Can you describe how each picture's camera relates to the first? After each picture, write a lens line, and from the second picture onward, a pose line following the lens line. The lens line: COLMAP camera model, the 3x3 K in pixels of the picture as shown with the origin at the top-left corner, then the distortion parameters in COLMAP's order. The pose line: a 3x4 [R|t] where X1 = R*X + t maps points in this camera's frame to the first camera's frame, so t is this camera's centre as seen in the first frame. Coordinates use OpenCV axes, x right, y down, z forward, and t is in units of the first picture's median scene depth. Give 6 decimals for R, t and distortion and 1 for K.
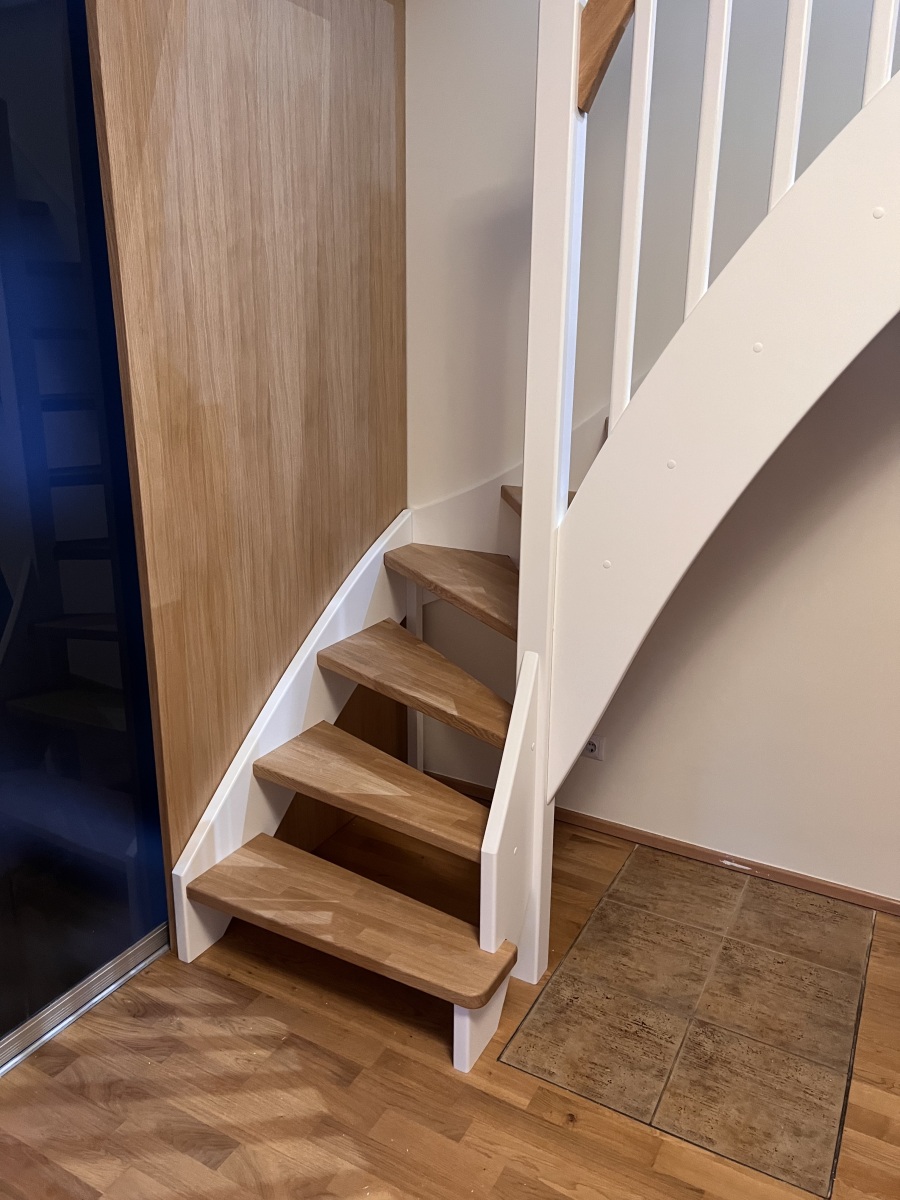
lens RADIAL K [[893.1, 0, 450.0], [0, 893.1, 600.0], [0, 0, 1]] dist [0.038886, -0.058942]
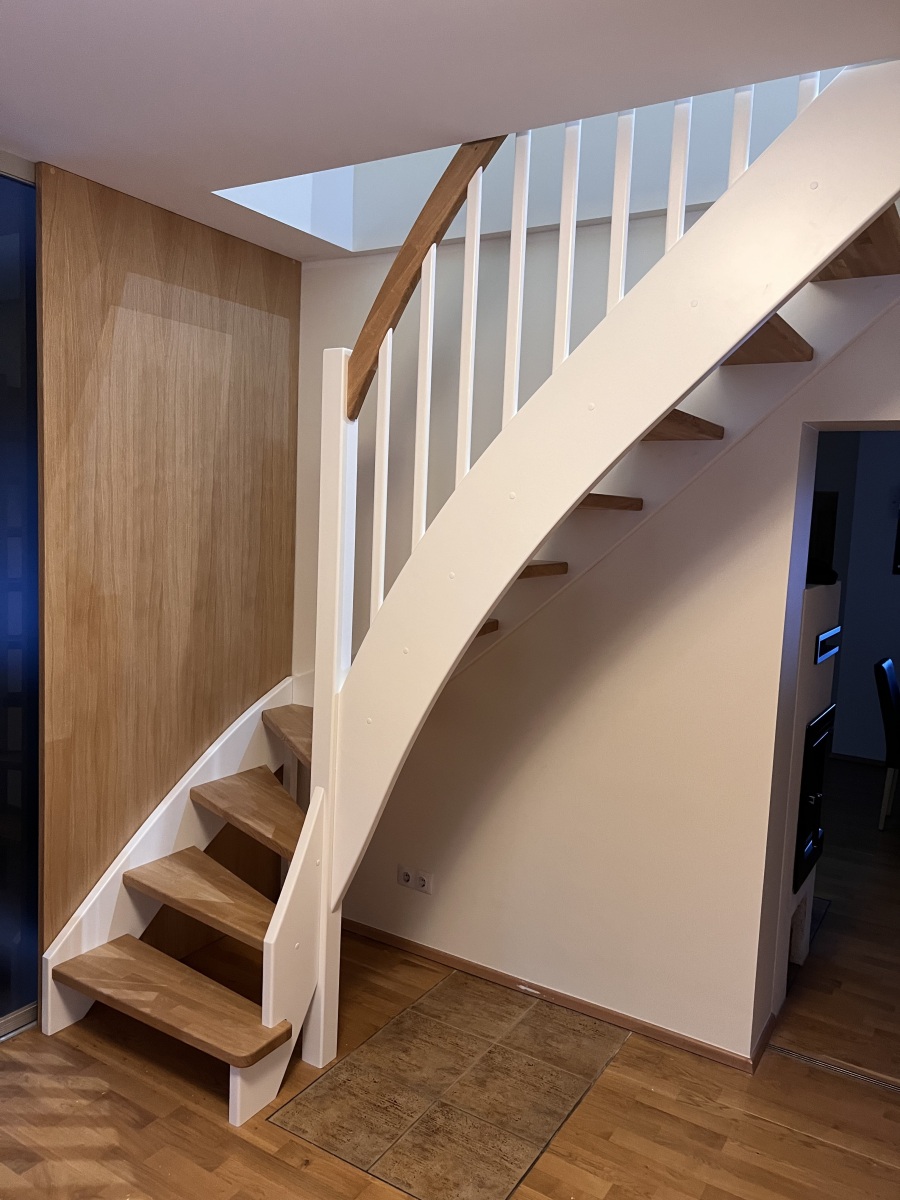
lens RADIAL K [[893.1, 0, 450.0], [0, 893.1, 600.0], [0, 0, 1]] dist [0.038886, -0.058942]
pose [[0.998366, 0.037224, -0.043347, 0.308011], [-0.044811, 0.980790, -0.189851, 0.027014], [0.035447, 0.191484, 0.980855, -0.325653]]
